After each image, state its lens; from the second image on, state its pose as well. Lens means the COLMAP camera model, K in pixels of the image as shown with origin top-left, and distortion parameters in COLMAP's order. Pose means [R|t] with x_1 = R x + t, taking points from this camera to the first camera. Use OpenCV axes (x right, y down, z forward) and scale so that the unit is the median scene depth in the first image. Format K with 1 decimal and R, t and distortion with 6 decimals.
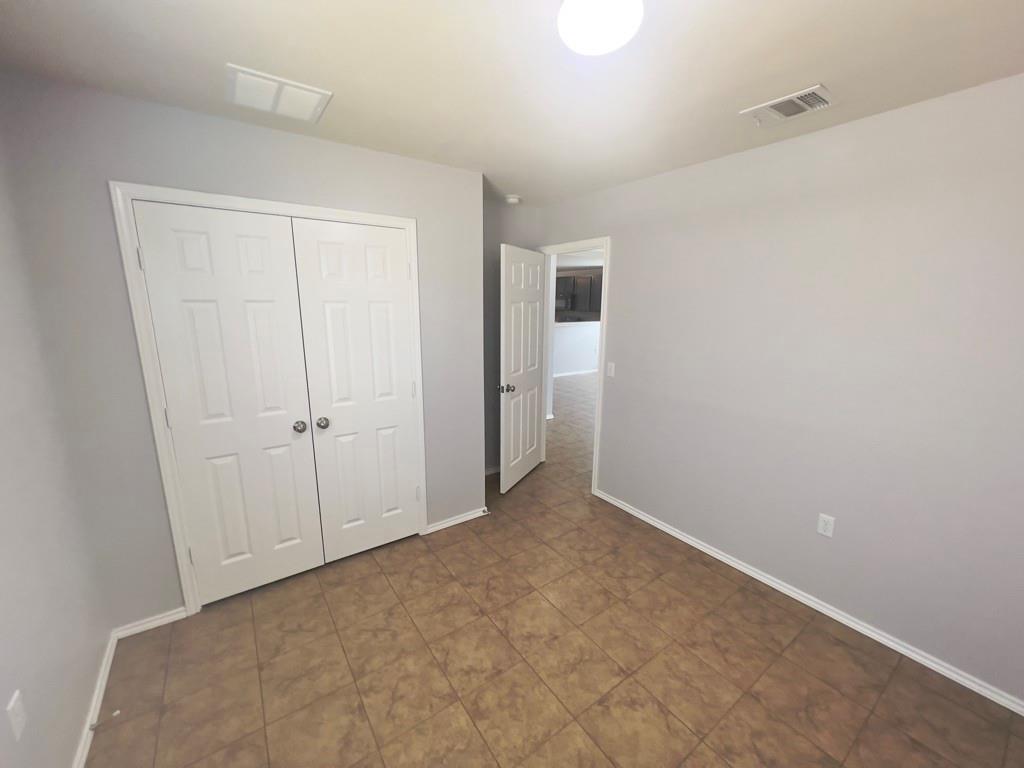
lens RADIAL K [[407.0, 0, 512.0], [0, 407.0, 384.0], [0, 0, 1]] dist [0.001093, 0.000220]
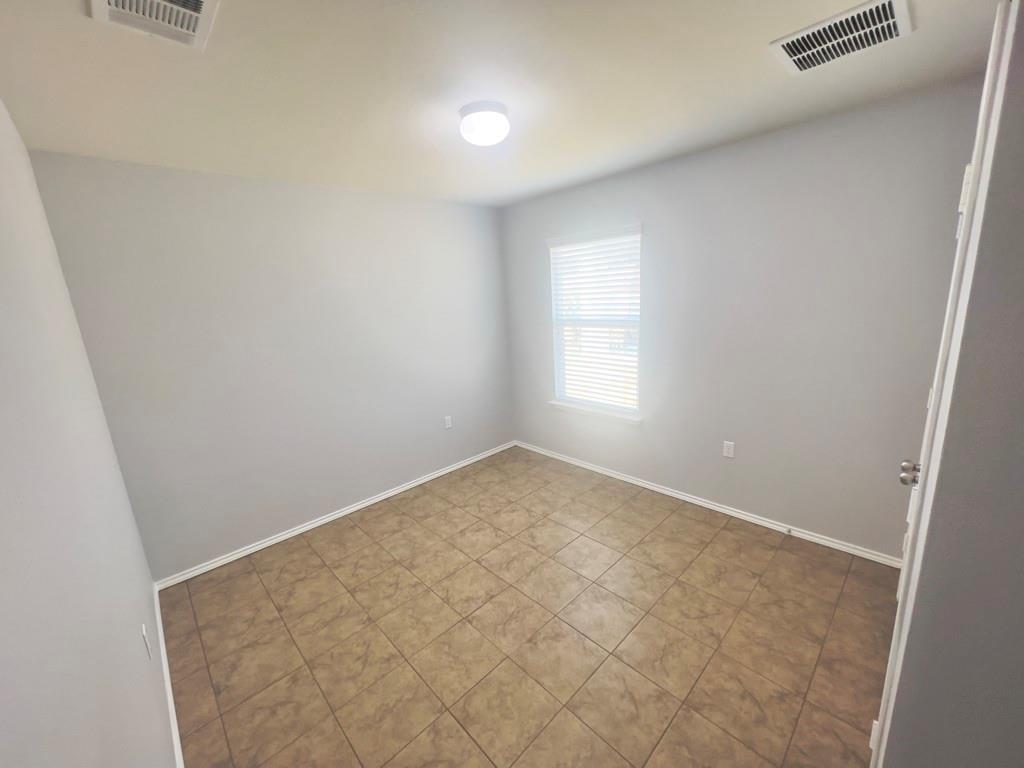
lens RADIAL K [[407.0, 0, 512.0], [0, 407.0, 384.0], [0, 0, 1]] dist [0.001093, 0.000220]
pose [[-0.987806, 0.078535, -0.134433, 0.234557], [0.017720, 0.914556, 0.404071, -0.337906], [0.154680, 0.396761, -0.904795, 1.648121]]
